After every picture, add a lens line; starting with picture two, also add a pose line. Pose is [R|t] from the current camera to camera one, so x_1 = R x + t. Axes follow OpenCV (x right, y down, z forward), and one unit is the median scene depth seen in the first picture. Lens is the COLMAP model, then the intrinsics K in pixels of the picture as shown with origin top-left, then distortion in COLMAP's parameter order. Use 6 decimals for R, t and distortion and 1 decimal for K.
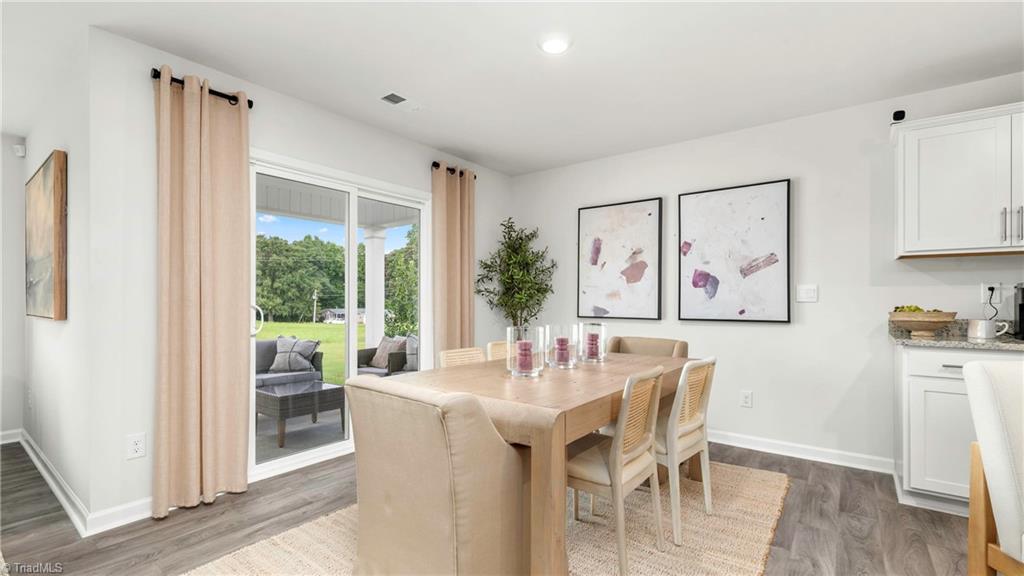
lens RADIAL K [[444.7, 0, 519.0], [0, 444.7, 302.2], [0, 0, 1]] dist [-0.001918, 0.000022]
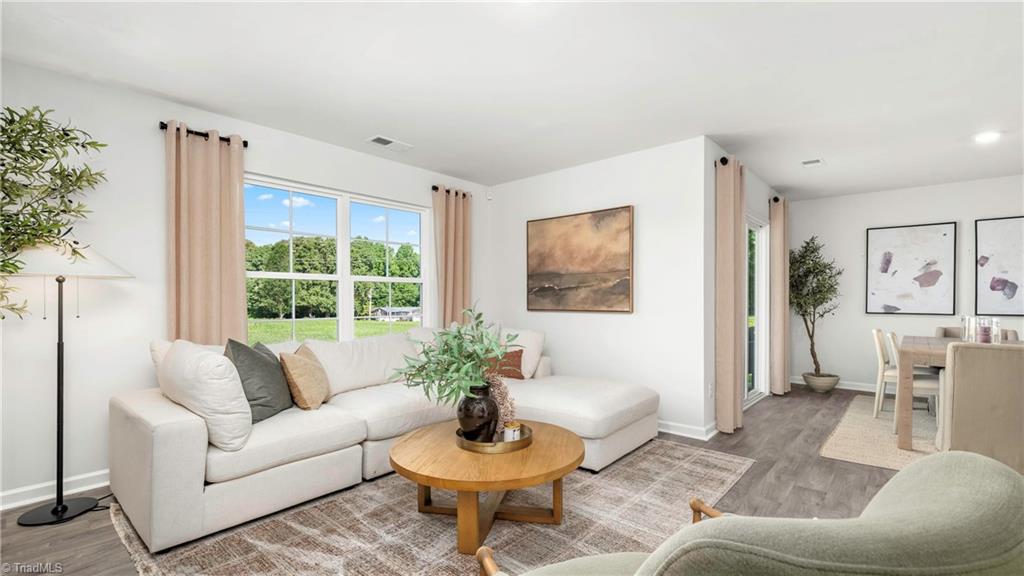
lens RADIAL K [[450.9, 0, 514.5], [0, 450.9, 301.6], [0, 0, 1]] dist [0.001136, -0.000023]
pose [[0.997309, 0.001710, -0.073297, -2.495948], [-0.001637, 0.999998, 0.001060, 0.001218], [0.073299, -0.000938, 0.997310, -1.200817]]
